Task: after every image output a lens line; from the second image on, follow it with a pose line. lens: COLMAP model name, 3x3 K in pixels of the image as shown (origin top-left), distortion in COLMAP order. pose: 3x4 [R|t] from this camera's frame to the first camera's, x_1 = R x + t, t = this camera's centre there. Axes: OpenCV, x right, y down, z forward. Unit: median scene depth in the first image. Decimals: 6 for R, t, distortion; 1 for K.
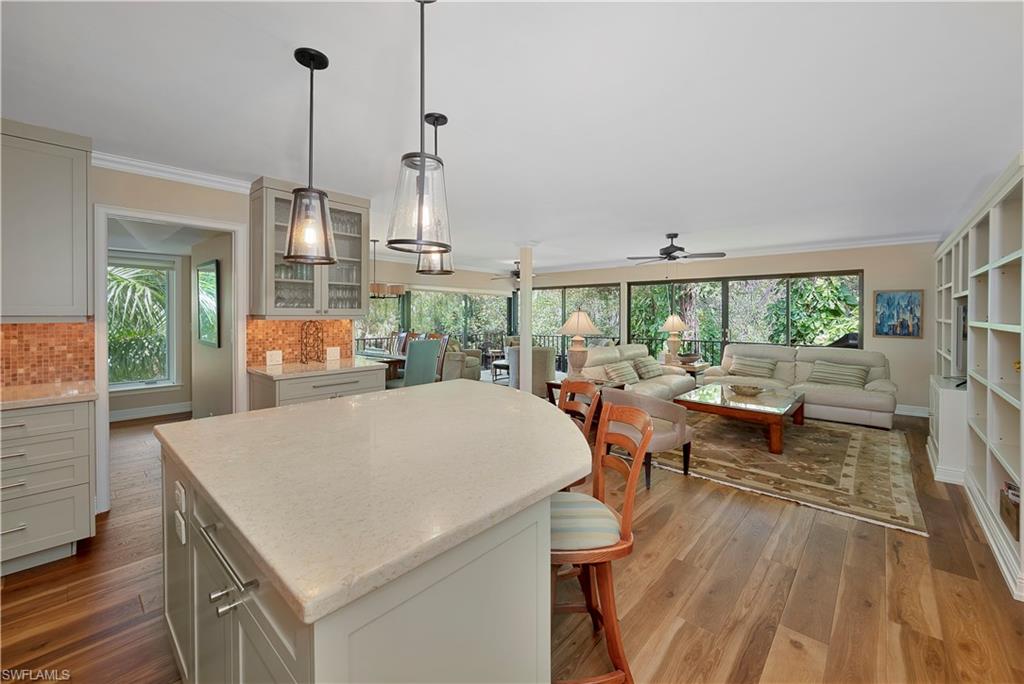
lens RADIAL K [[412.7, 0, 512.0], [0, 412.7, 317.4], [0, 0, 1]] dist [-0.000650, 0.000092]
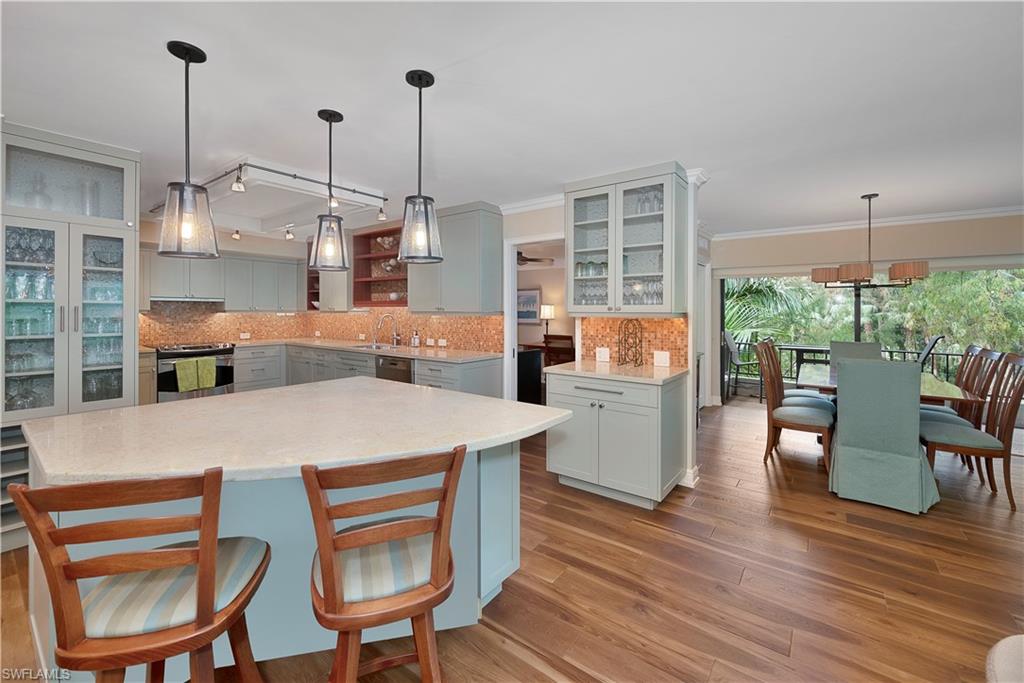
lens RADIAL K [[418.0, 0, 510.4], [0, 418.0, 311.1], [0, 0, 1]] dist [-0.001326, -0.000051]
pose [[0.087899, -0.000754, -0.996129, 0.285693], [-0.013204, 0.999911, -0.001922, -0.002855], [0.996042, 0.013322, 0.087881, 0.458822]]
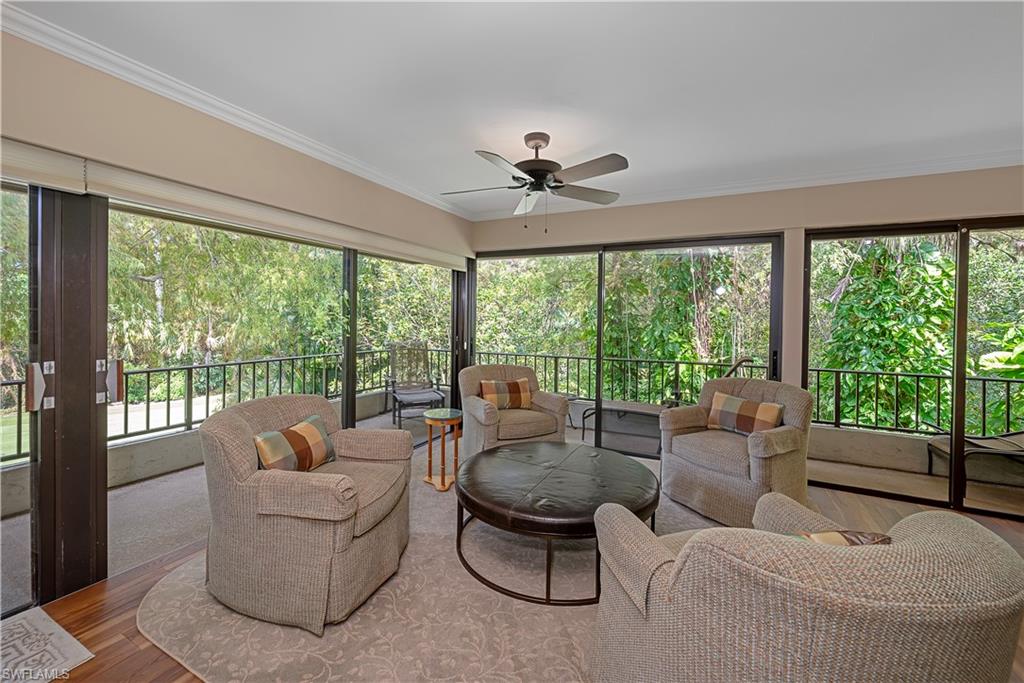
lens RADIAL K [[412.7, 0, 512.0], [0, 412.7, 316.9], [0, 0, 1]] dist [-0.000650, 0.000092]
pose [[0.965479, 0.016412, 0.259965, -0.128581], [-0.014884, 0.999858, -0.007844, 0.004648], [-0.260057, 0.003704, 0.965586, 1.124975]]
